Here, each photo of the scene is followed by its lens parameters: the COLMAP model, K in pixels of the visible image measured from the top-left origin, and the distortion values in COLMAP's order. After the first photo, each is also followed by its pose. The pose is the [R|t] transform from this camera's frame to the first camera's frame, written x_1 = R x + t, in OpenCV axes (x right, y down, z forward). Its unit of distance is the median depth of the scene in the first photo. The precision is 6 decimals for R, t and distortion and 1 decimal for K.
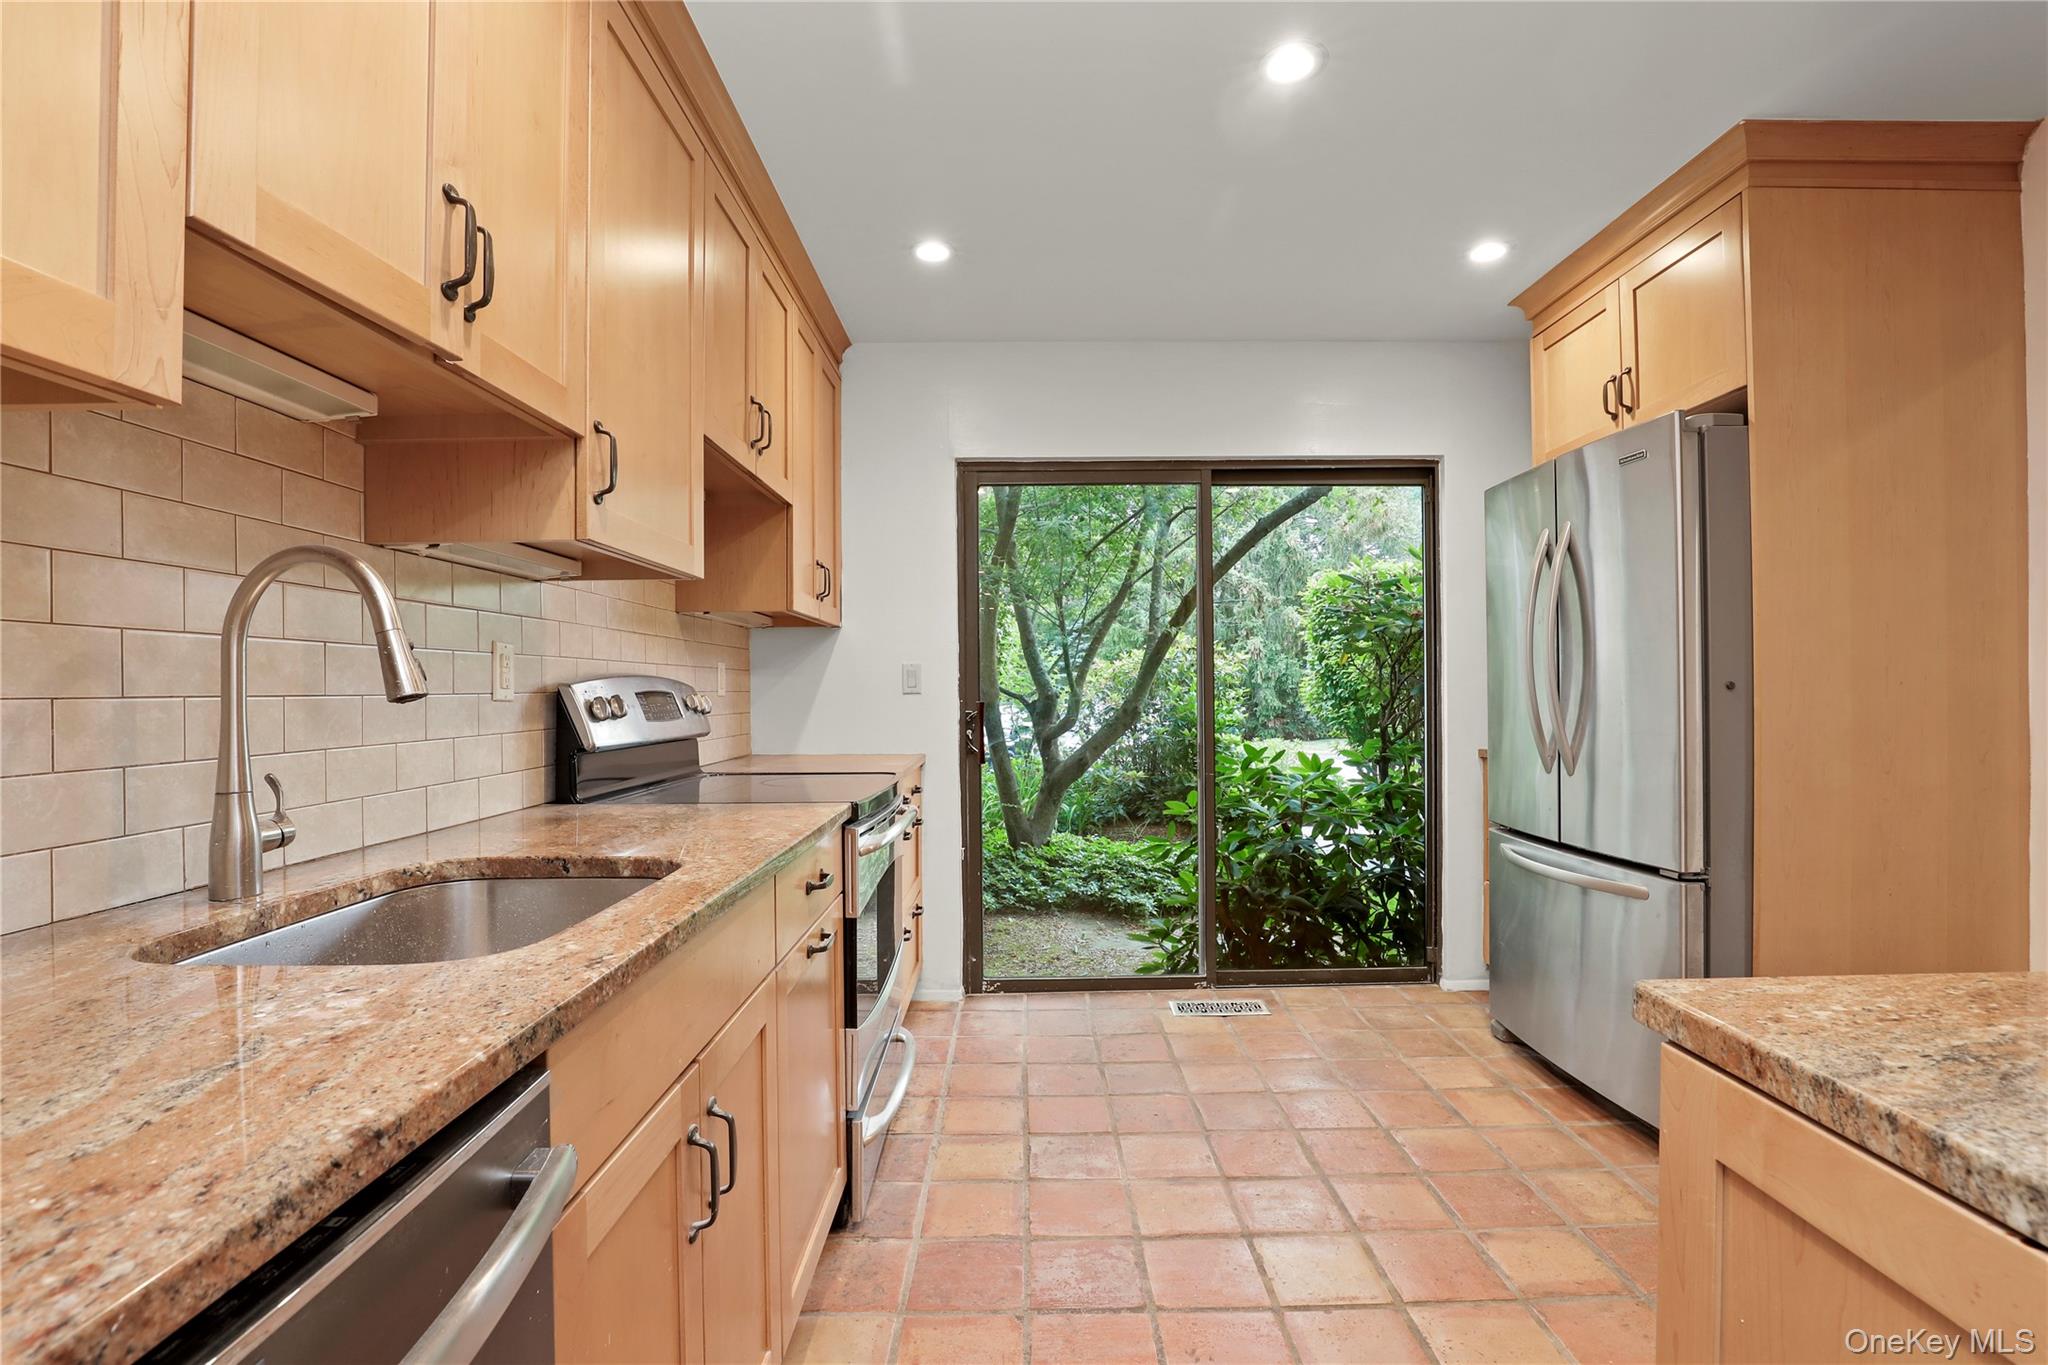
lens RADIAL K [[955.2, 0, 1026.2], [0, 955.2, 685.7], [0, 0, 1]] dist [-0.028115, 0.002431]
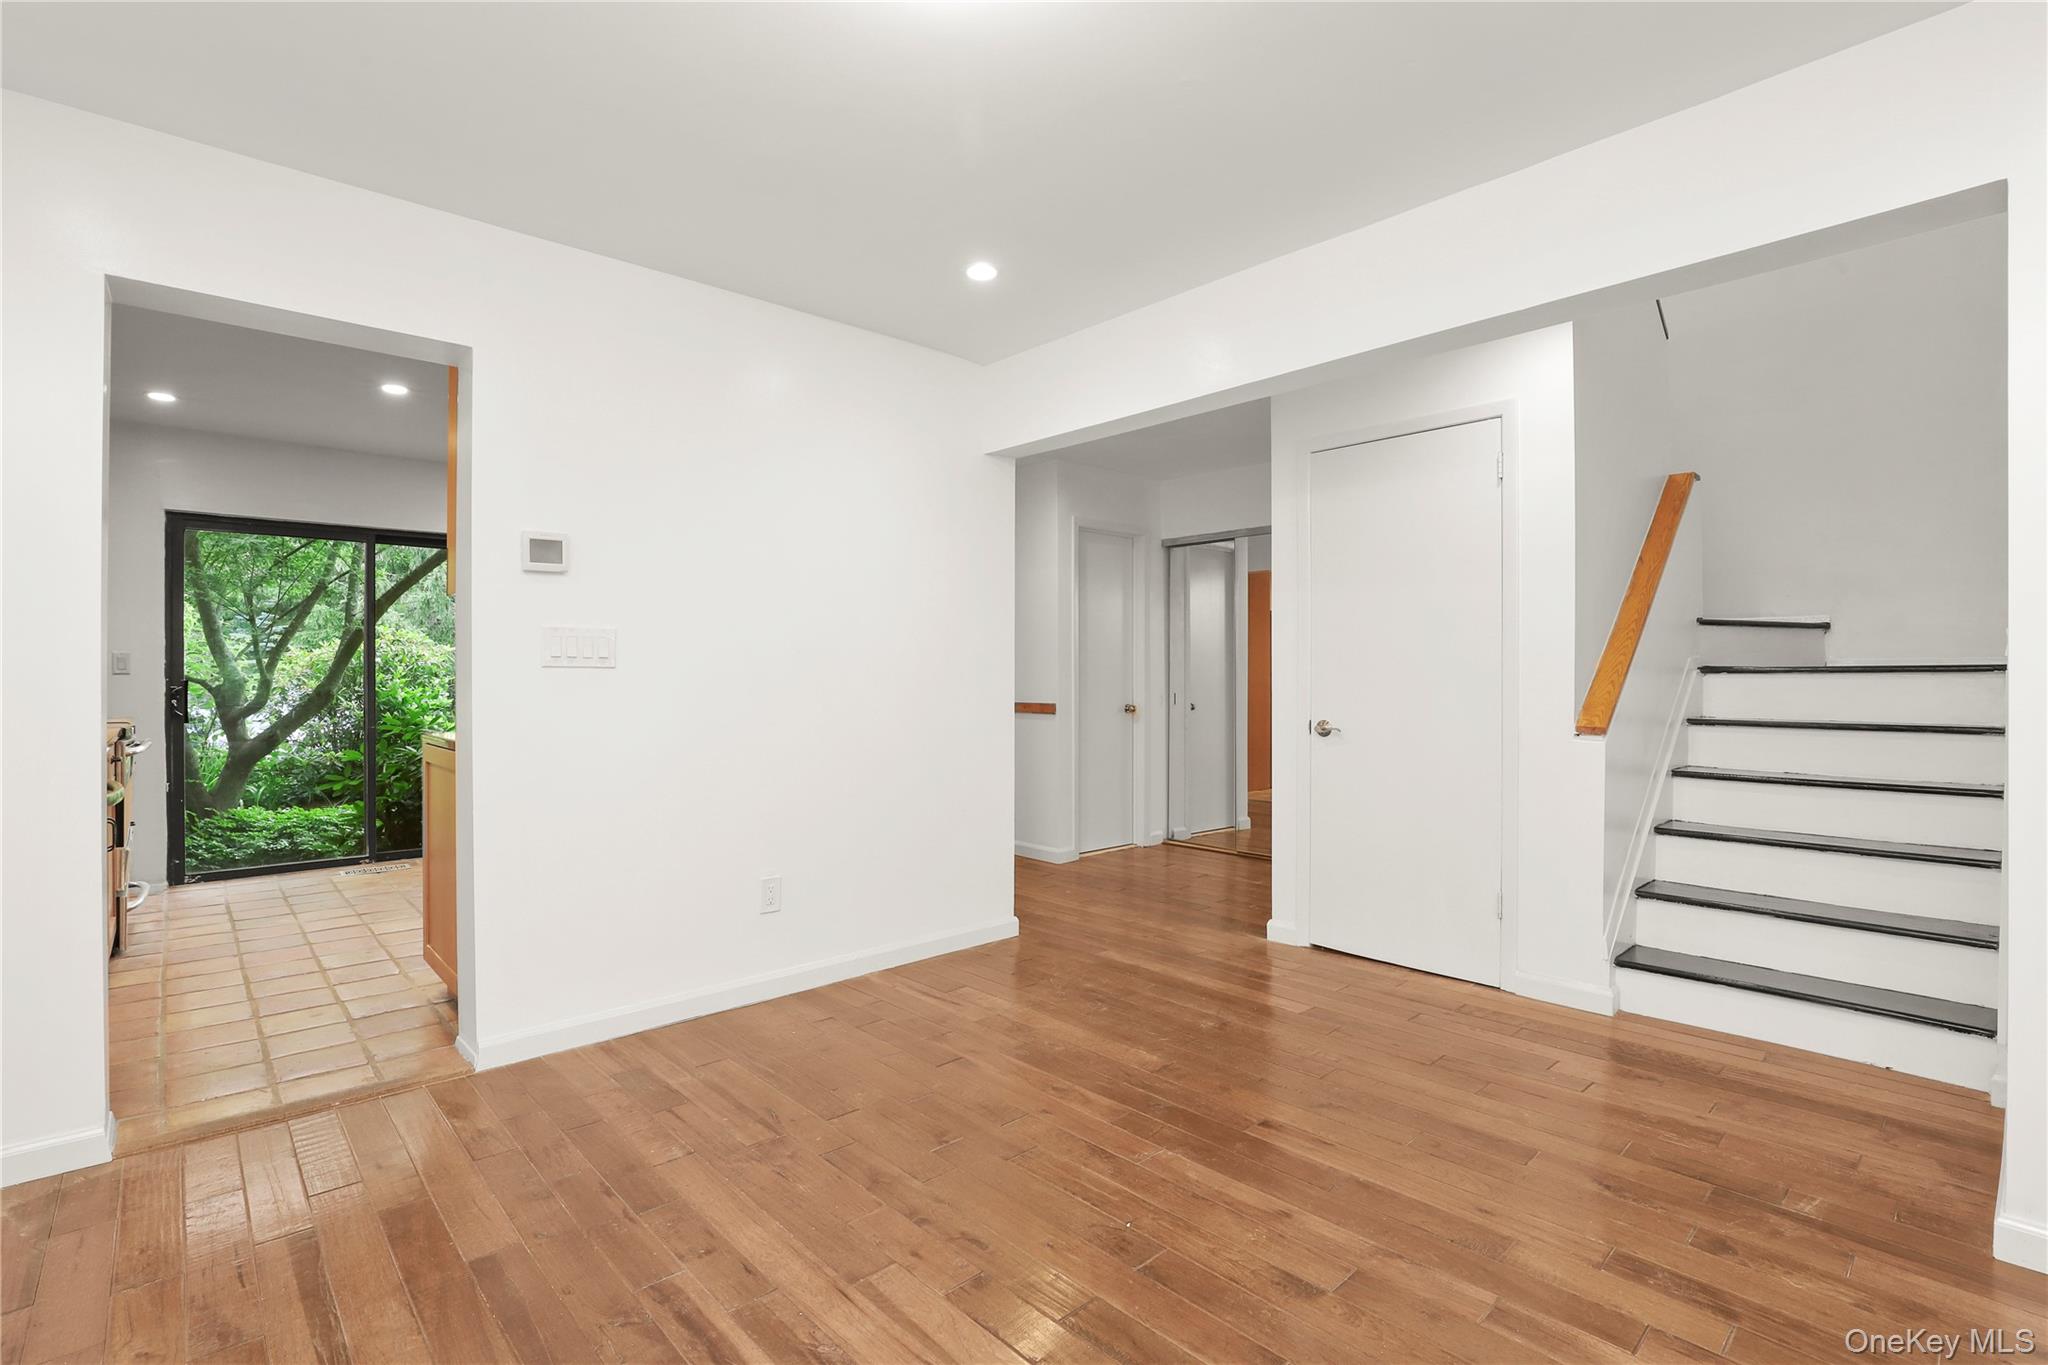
lens RADIAL K [[955.2, 0, 1006.7], [0, 955.2, 678.7], [0, 0, 1]] dist [-0.028115, 0.002431]
pose [[0.751374, 0.008214, 0.659826, -0.024303], [-0.008241, 0.999961, -0.003065, 0.004855], [-0.659825, -0.003134, 0.751412, -0.436996]]
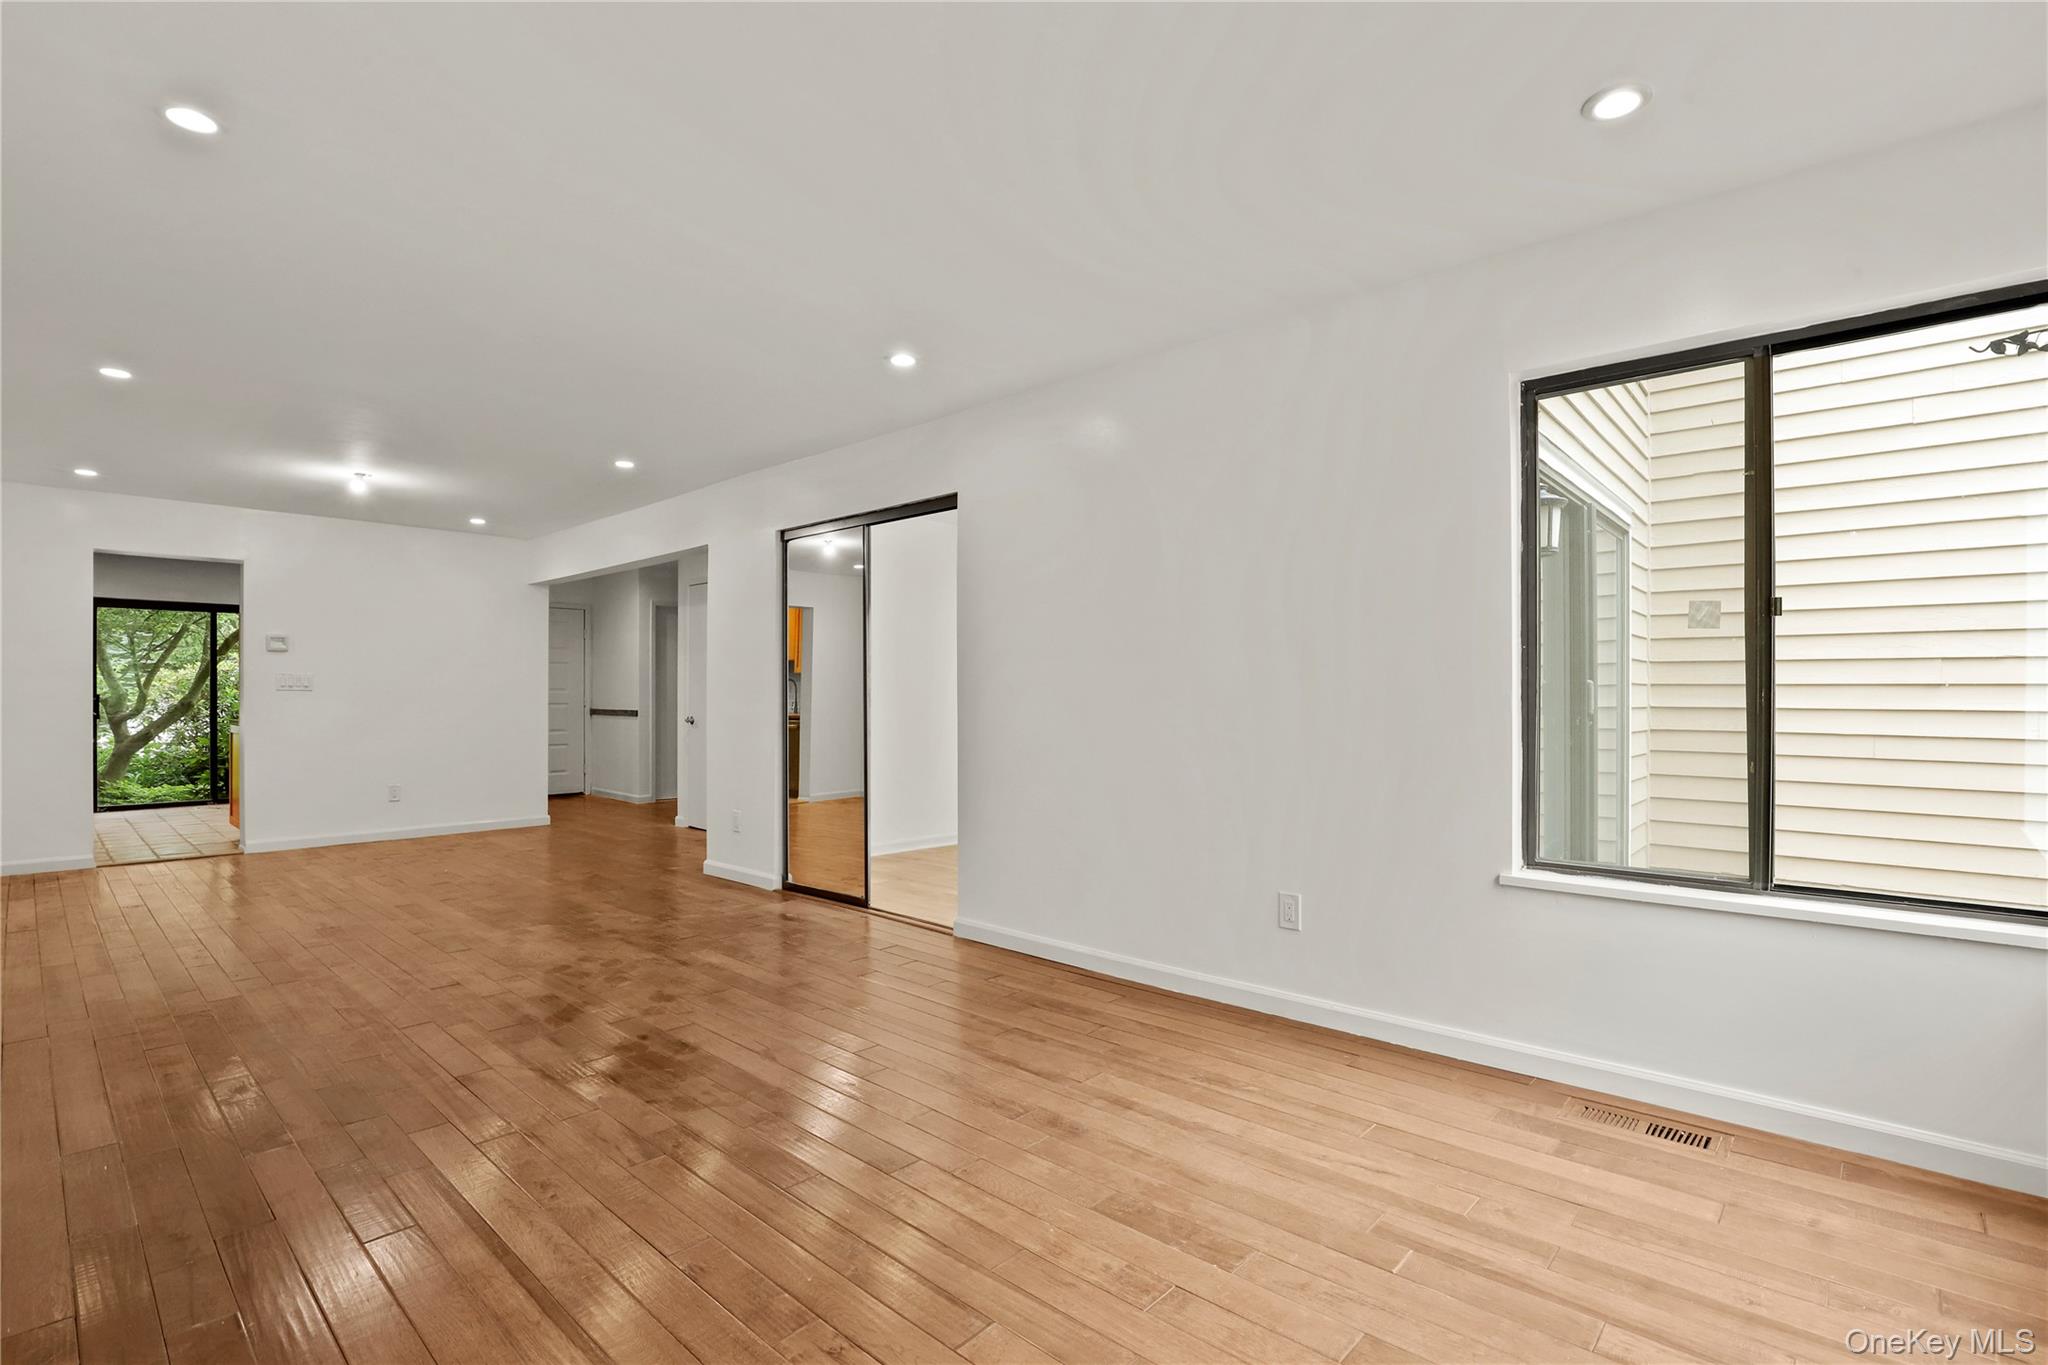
lens RADIAL K [[955.2, 0, 1003.1], [0, 955.2, 697.6], [0, 0, 1]] dist [-0.028115, 0.002431]
pose [[0.692455, 0.009584, 0.721398, -0.084710], [-0.012537, 0.999921, -0.001250, -0.000392], [-0.721352, -0.008179, 0.692520, -1.202388]]
